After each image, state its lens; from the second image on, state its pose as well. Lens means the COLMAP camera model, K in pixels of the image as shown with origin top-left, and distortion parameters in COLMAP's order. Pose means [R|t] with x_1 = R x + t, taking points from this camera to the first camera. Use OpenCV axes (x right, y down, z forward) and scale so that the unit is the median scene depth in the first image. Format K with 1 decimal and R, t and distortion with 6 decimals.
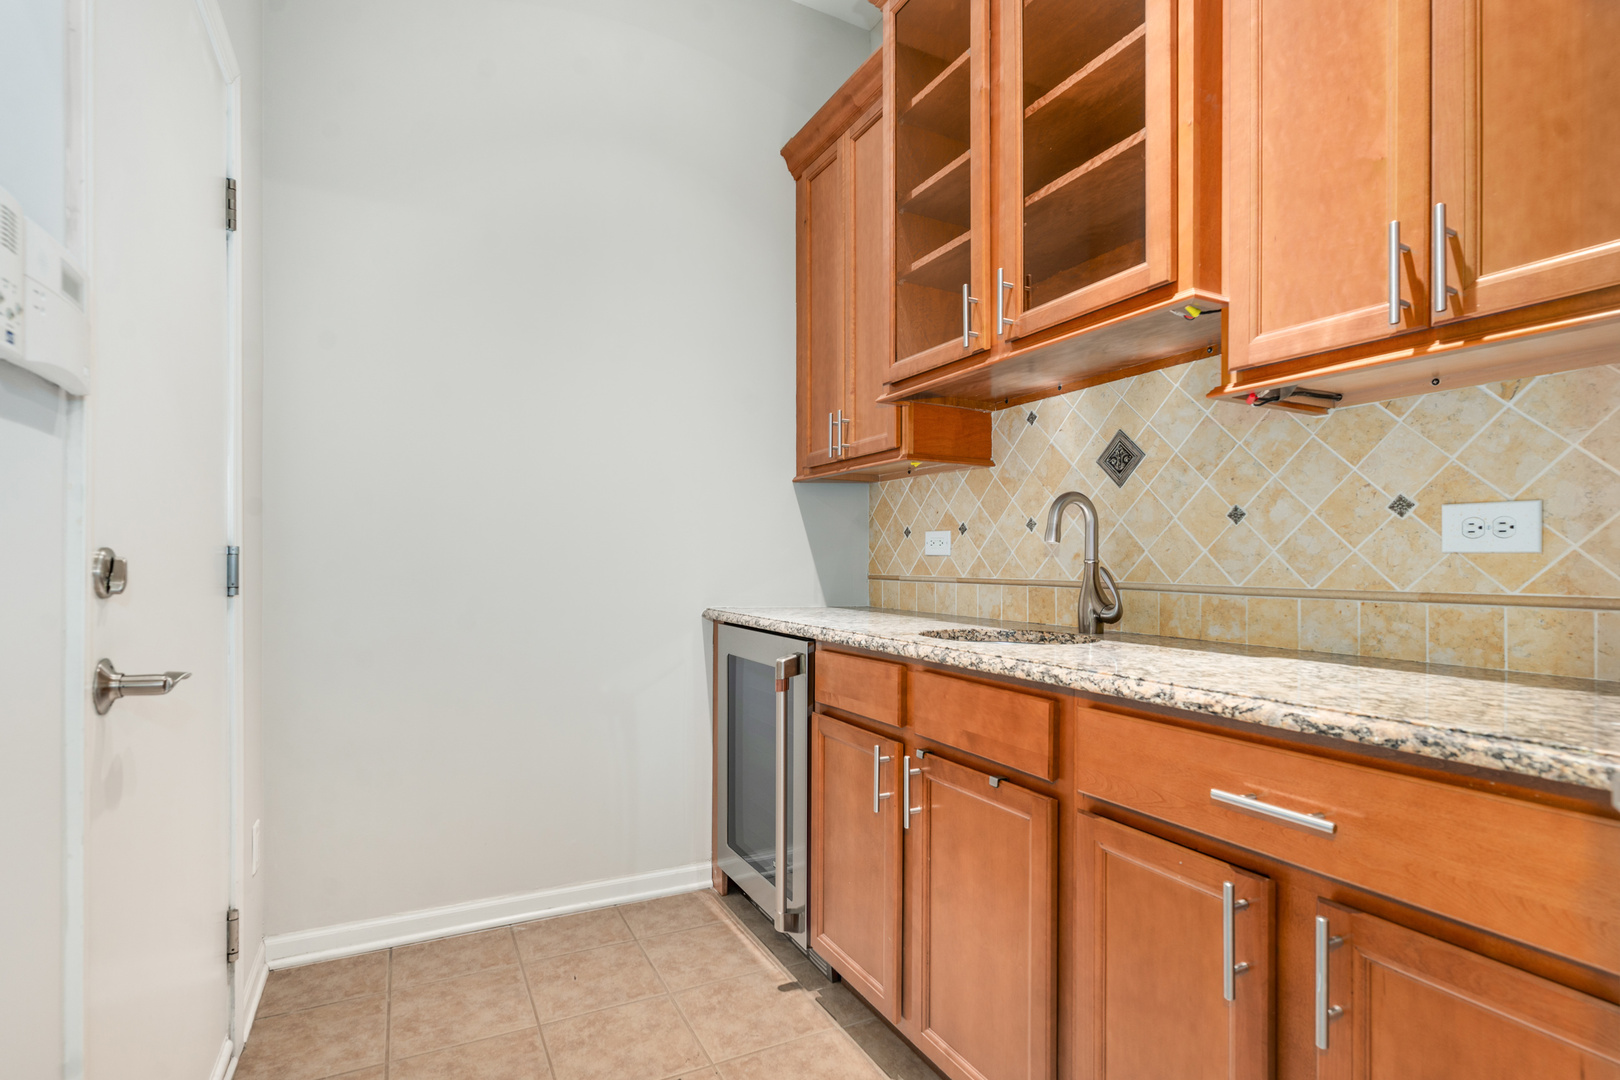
lens RADIAL K [[779.2, 0, 796.4], [0, 779.2, 550.9], [0, 0, 1]] dist [0.015050, -0.003280]
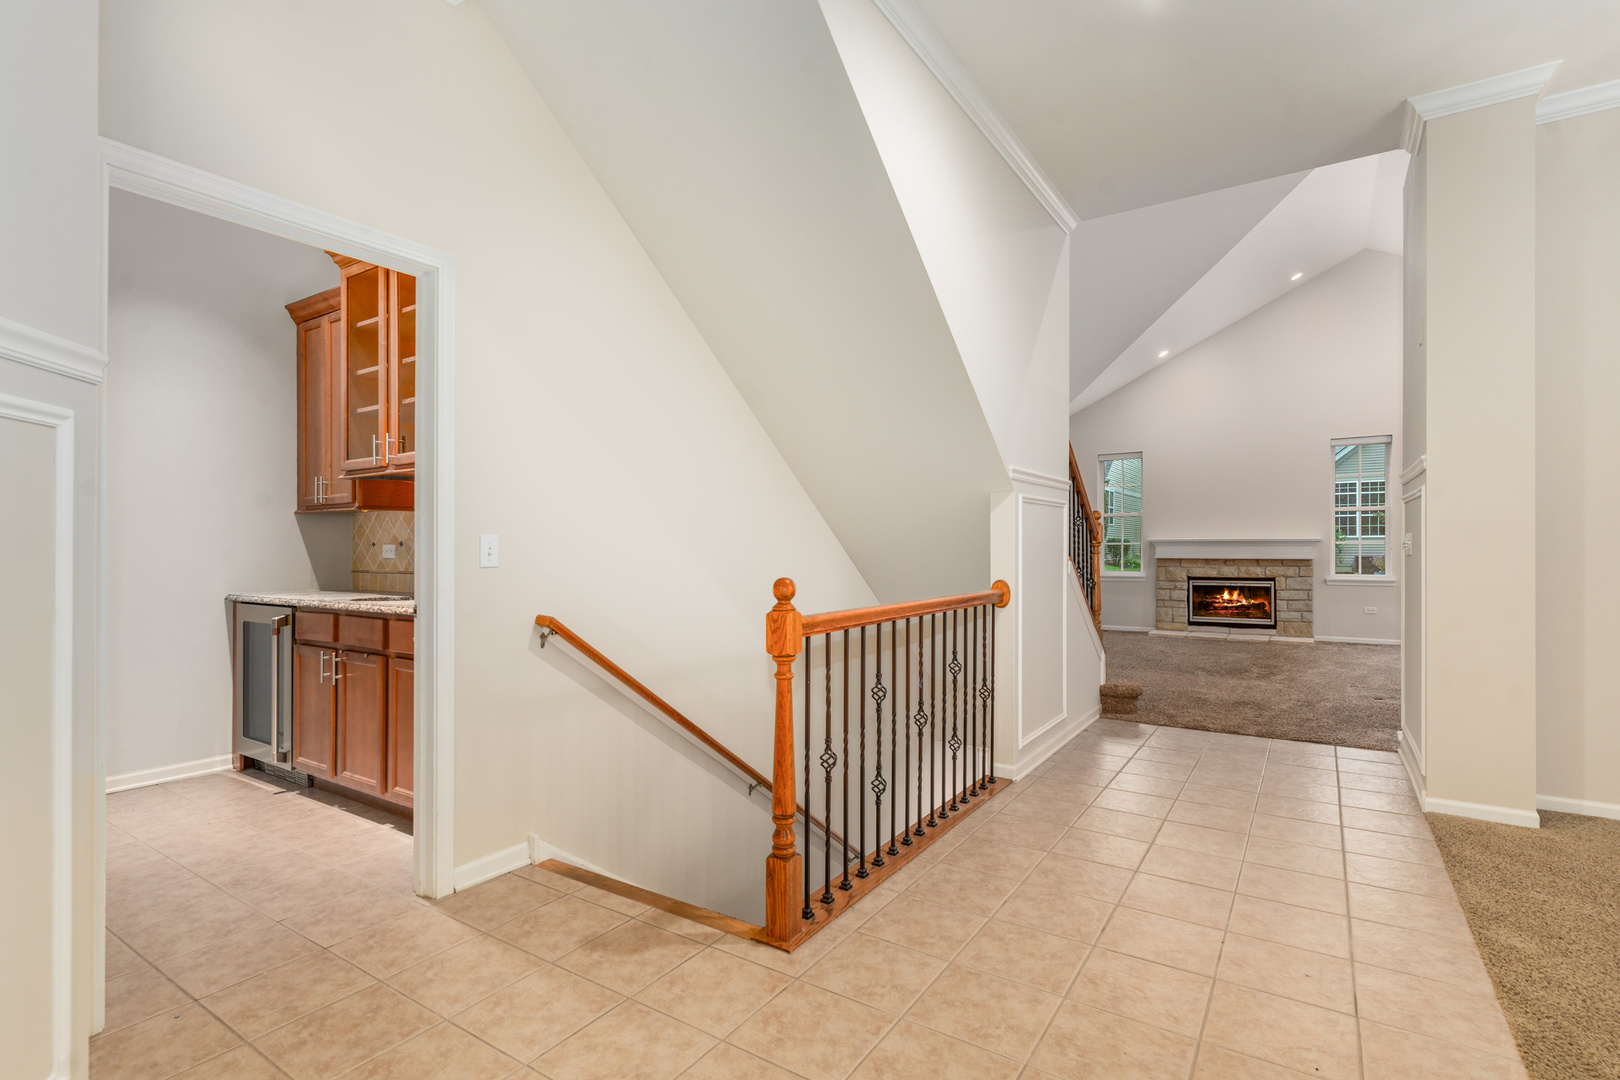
lens RADIAL K [[779.2, 0, 814.4], [0, 779.2, 534.1], [0, 0, 1]] dist [0.015050, -0.003280]
pose [[0.875369, -0.006010, 0.483418, 0.204153], [0.005655, 0.999982, 0.002191, -0.058623], [-0.483422, 0.000816, 0.875387, -1.262955]]
